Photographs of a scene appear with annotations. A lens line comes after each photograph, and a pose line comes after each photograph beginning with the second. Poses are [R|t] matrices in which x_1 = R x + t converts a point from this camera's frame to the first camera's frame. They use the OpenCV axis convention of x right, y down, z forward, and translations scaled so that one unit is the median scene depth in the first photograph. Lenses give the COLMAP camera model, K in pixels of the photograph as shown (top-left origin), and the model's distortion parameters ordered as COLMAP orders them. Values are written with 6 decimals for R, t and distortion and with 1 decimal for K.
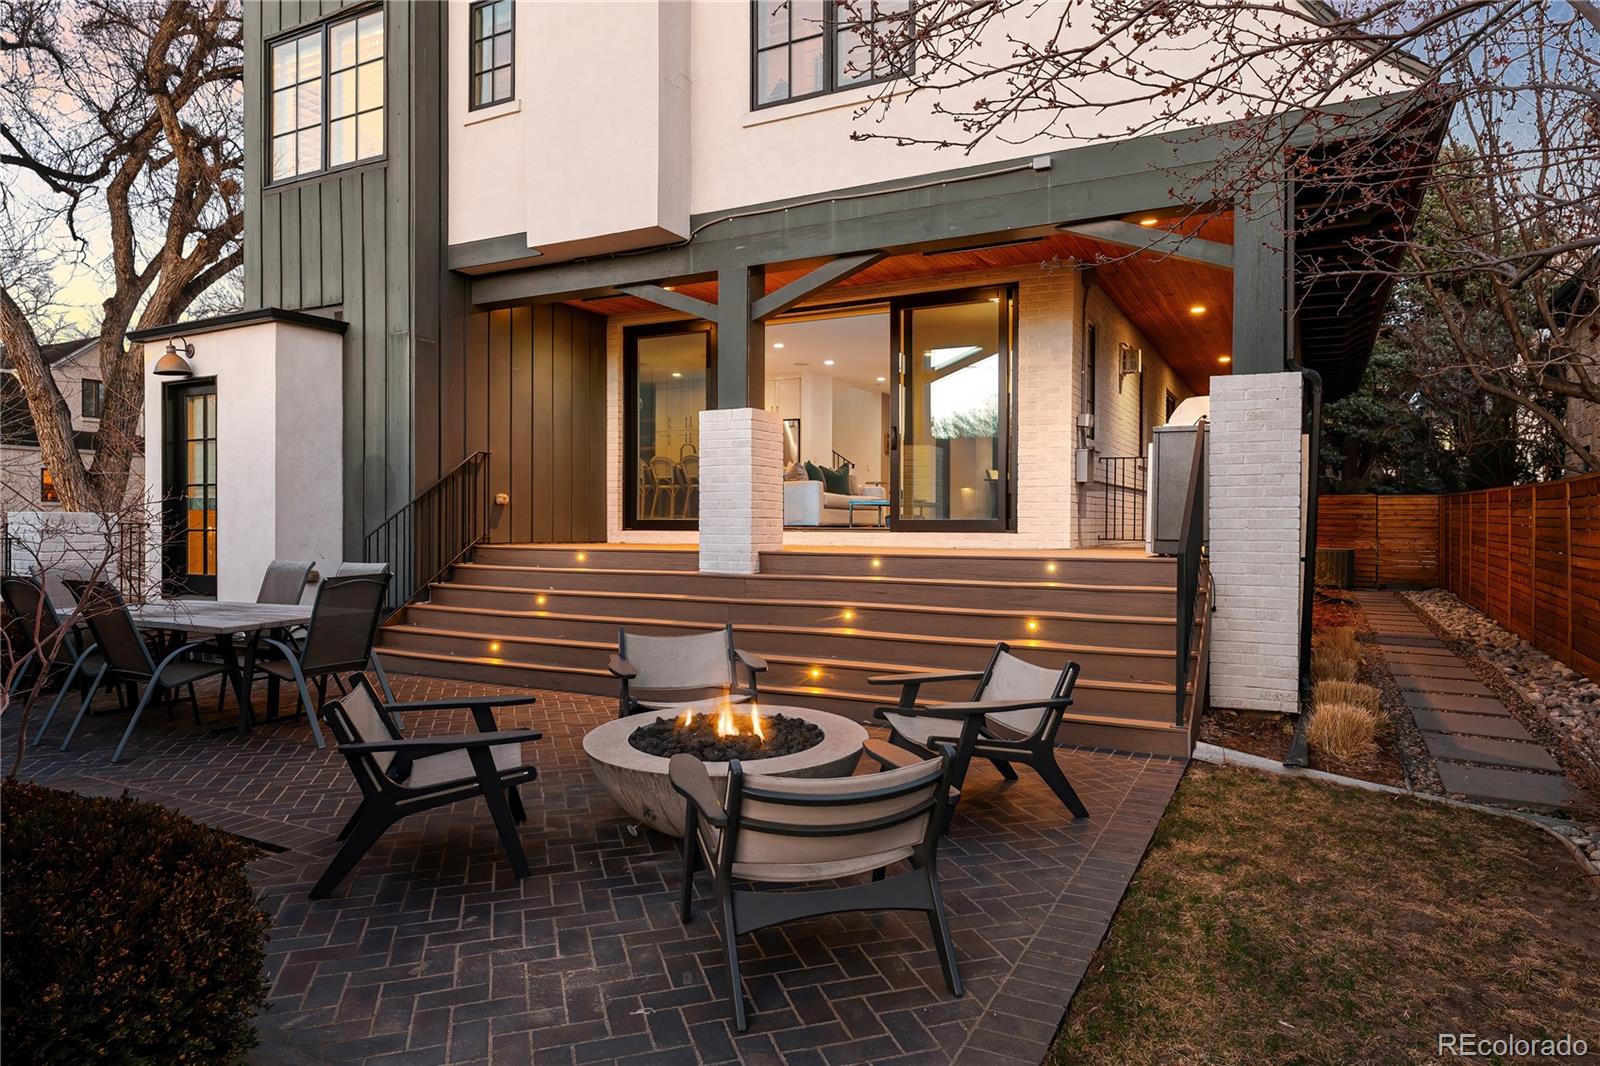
lens RADIAL K [[964.6, 0, 808.8], [0, 964.6, 531.0], [0, 0, 1]] dist [0.001814, 0.001095]
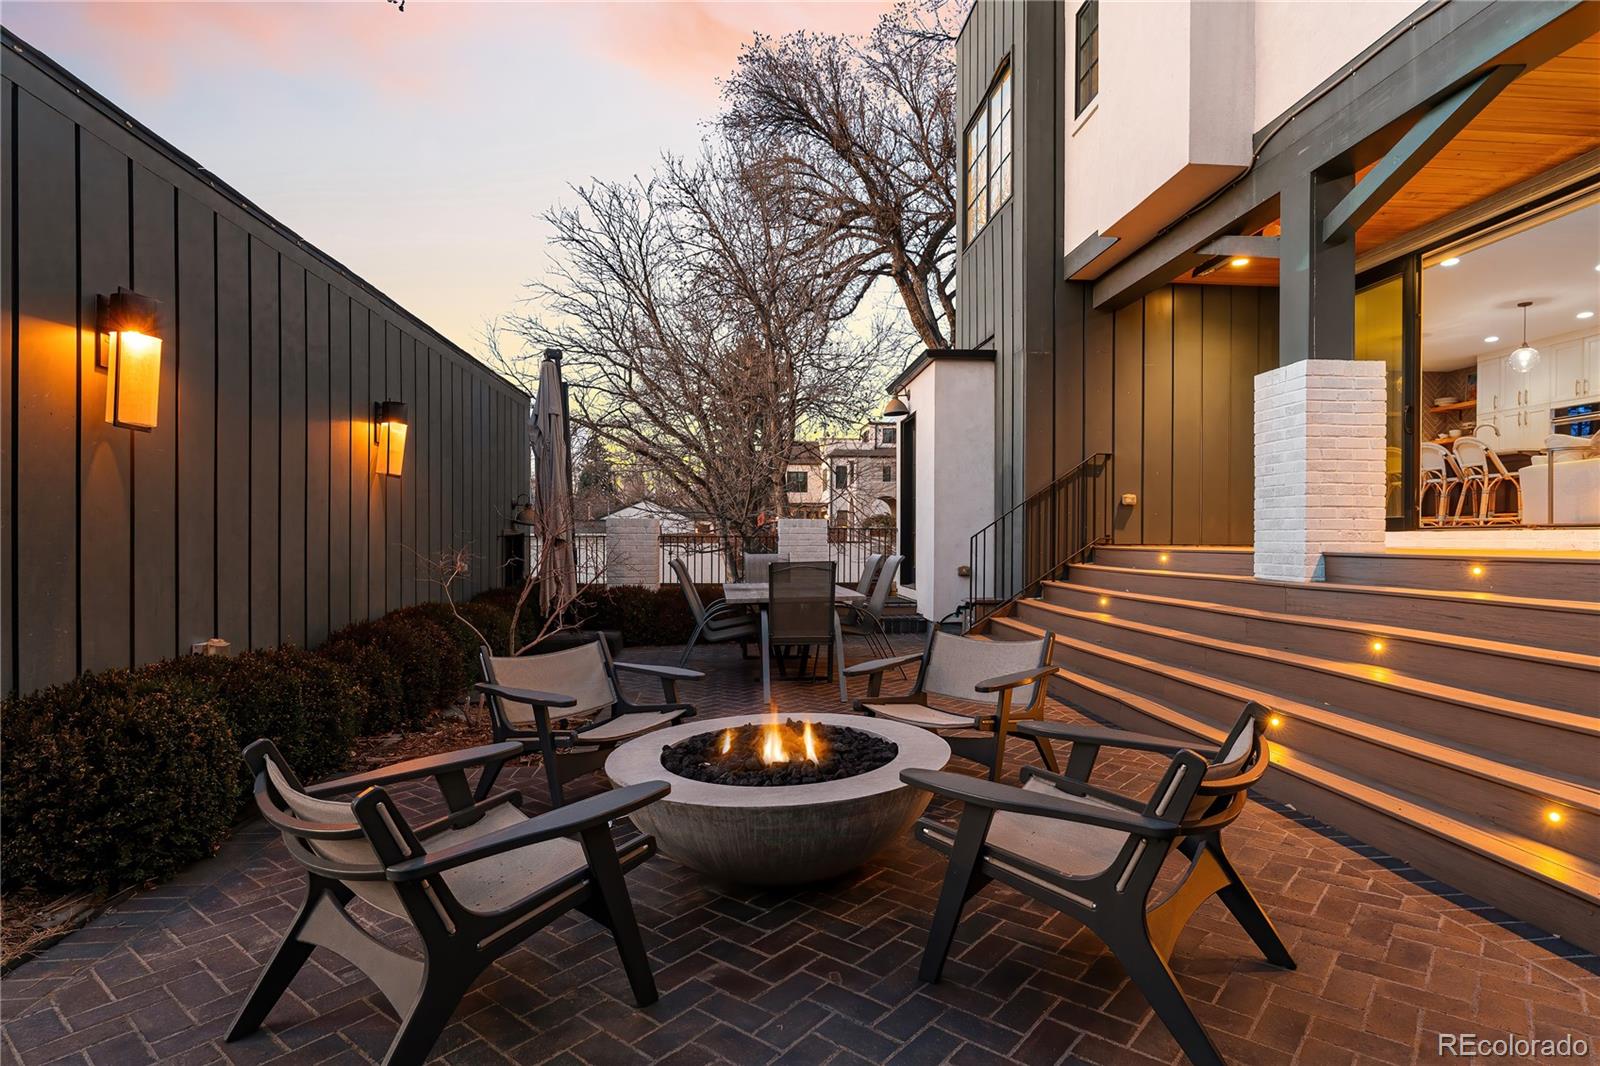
lens RADIAL K [[841.9, 0, 806.6], [0, 841.9, 540.0], [0, 0, 1]] dist [-0.001278, 0.001126]
pose [[0.543760, -0.001359, -0.839240, 0.269987], [-0.005037, 0.999975, -0.004883, 0.016807], [0.839226, 0.006883, 0.543740, 0.315328]]
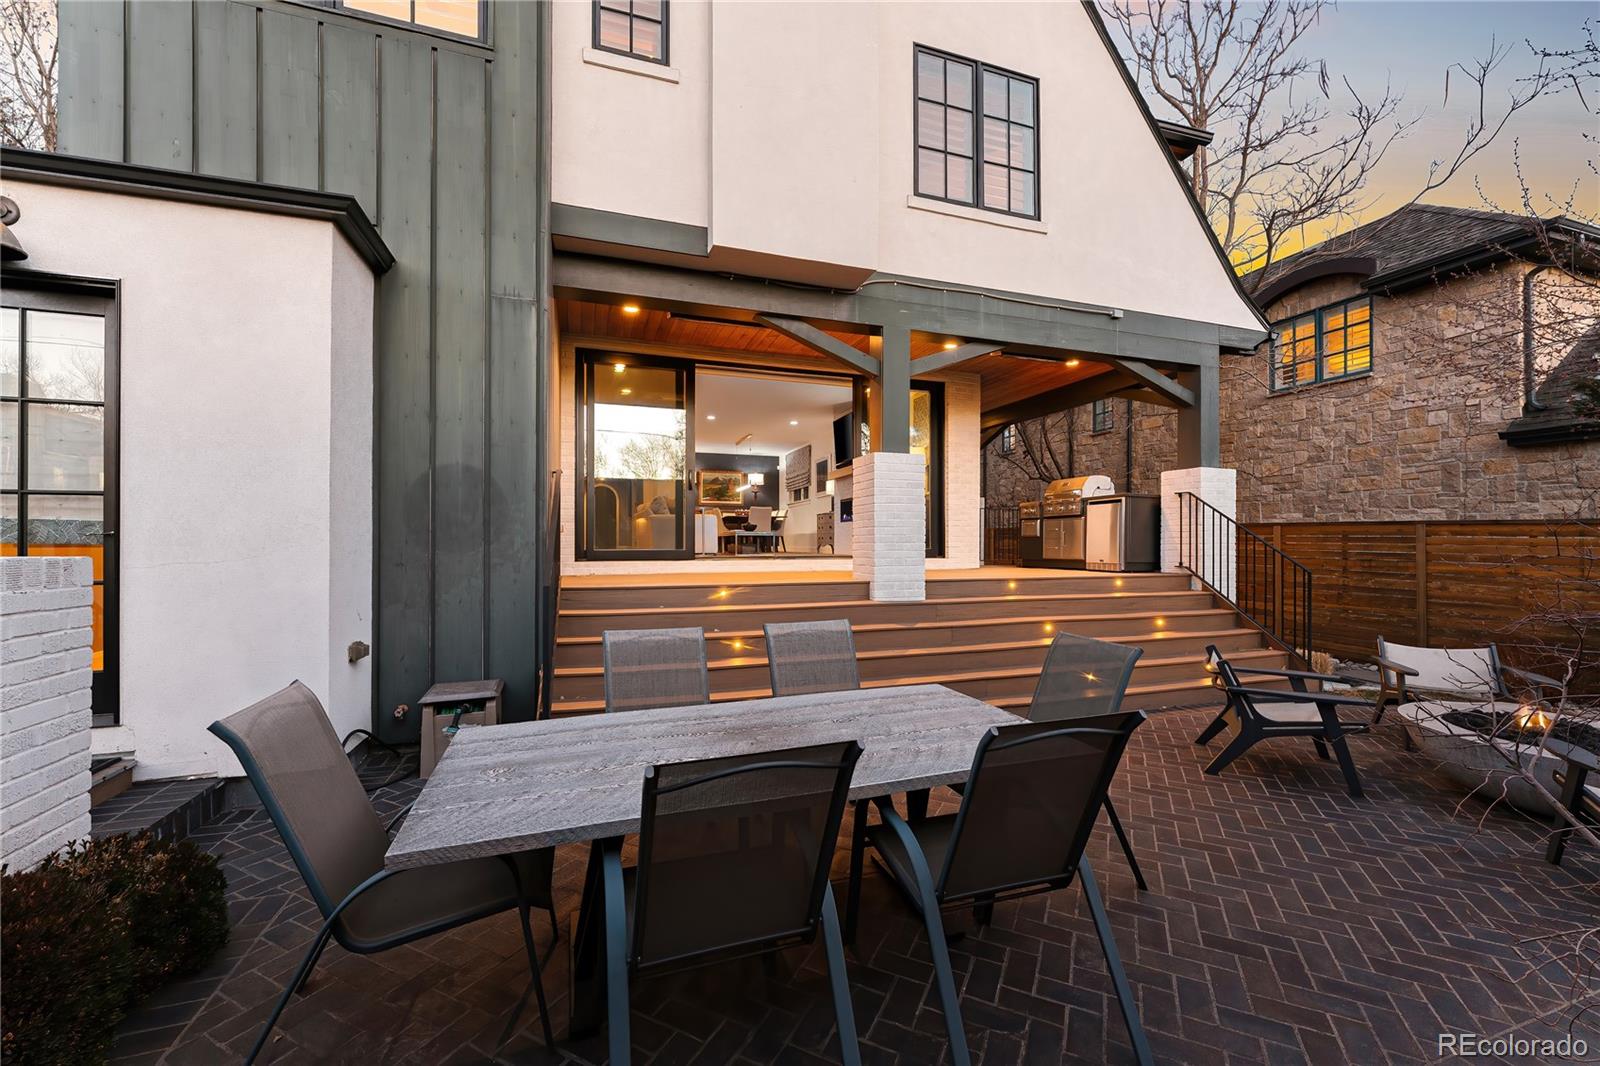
lens RADIAL K [[633.4, 0, 802.2], [0, 633.4, 539.4], [0, 0, 1]] dist [-0.000176, 0.000581]
pose [[0.689000, 0.000801, 0.724761, -0.688588], [0.006172, 0.999957, -0.006973, -0.022253], [-0.724735, 0.009278, 0.688965, 0.576335]]
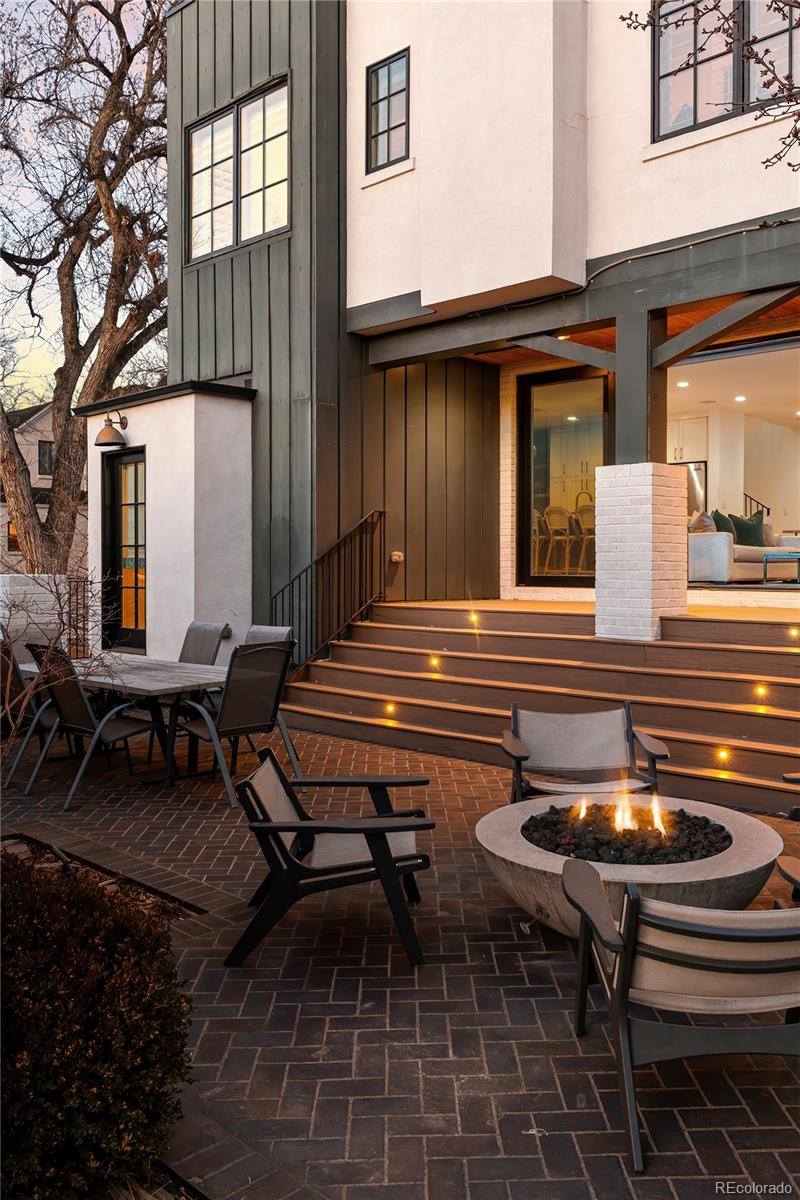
lens RADIAL K [[1014.1, 0, 422.1], [0, 1014.1, 577.0], [0, 0, 1]] dist [0.000073, -0.001279]
pose [[0.960088, 0.001035, -0.279695, 0.001289], [0.000555, 0.999984, 0.005606, -0.022193], [0.279696, -0.005537, 0.960073, -0.003373]]
